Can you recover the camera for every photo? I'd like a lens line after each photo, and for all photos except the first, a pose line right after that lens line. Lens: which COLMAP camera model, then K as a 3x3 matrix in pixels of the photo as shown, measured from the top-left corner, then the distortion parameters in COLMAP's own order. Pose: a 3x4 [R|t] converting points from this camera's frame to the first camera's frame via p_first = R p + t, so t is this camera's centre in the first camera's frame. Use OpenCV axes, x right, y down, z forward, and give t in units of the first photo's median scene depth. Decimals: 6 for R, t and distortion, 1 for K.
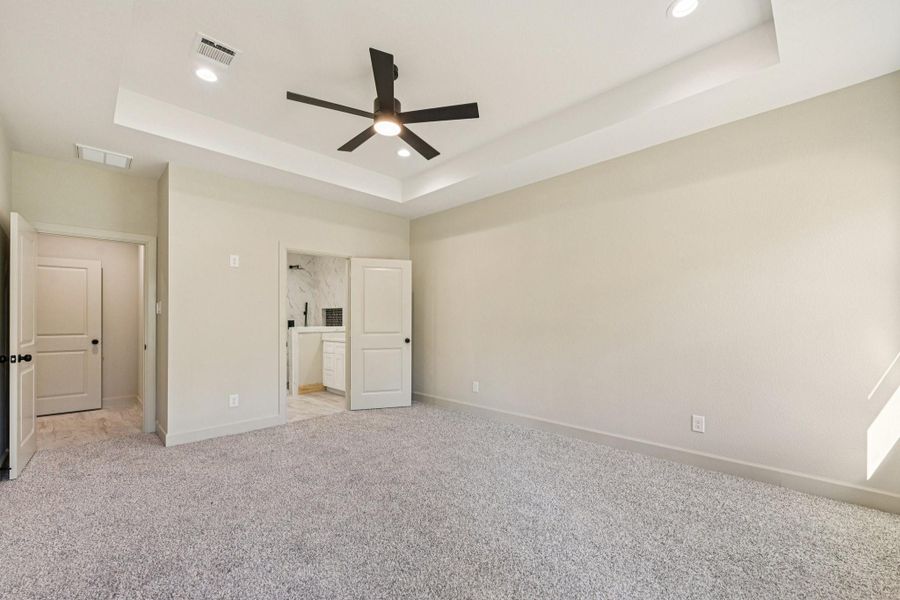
lens RADIAL K [[357.4, 0, 453.1], [0, 357.4, 304.5], [0, 0, 1]] dist [-0.001294, 0.000150]
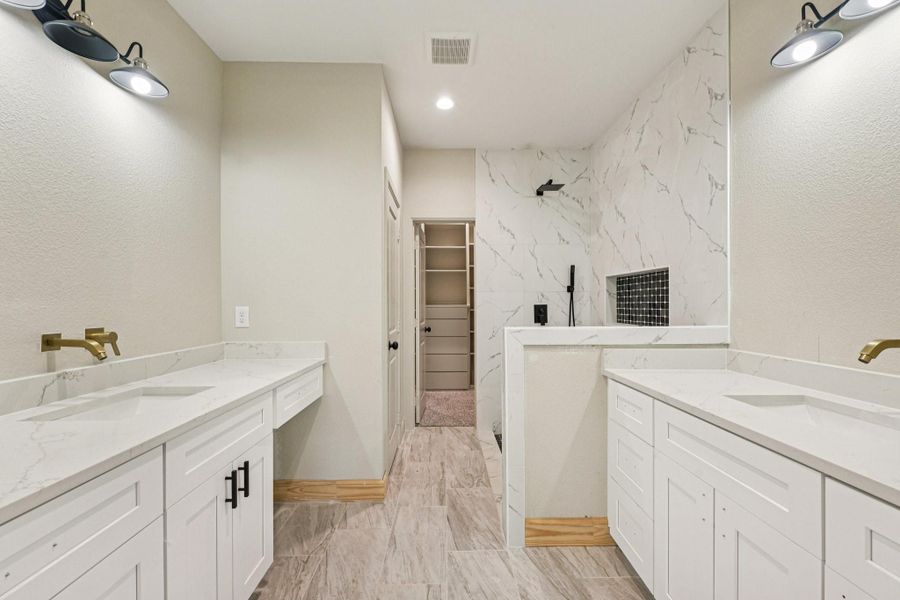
lens RADIAL K [[357.4, 0, 453.1], [0, 357.4, 304.5], [0, 0, 1]] dist [-0.001294, 0.000150]
pose [[0.715731, 0.007625, -0.698335, -0.207976], [0.024370, 0.999059, 0.035885, 0.024909], [0.697951, -0.042703, 0.714871, 0.585754]]
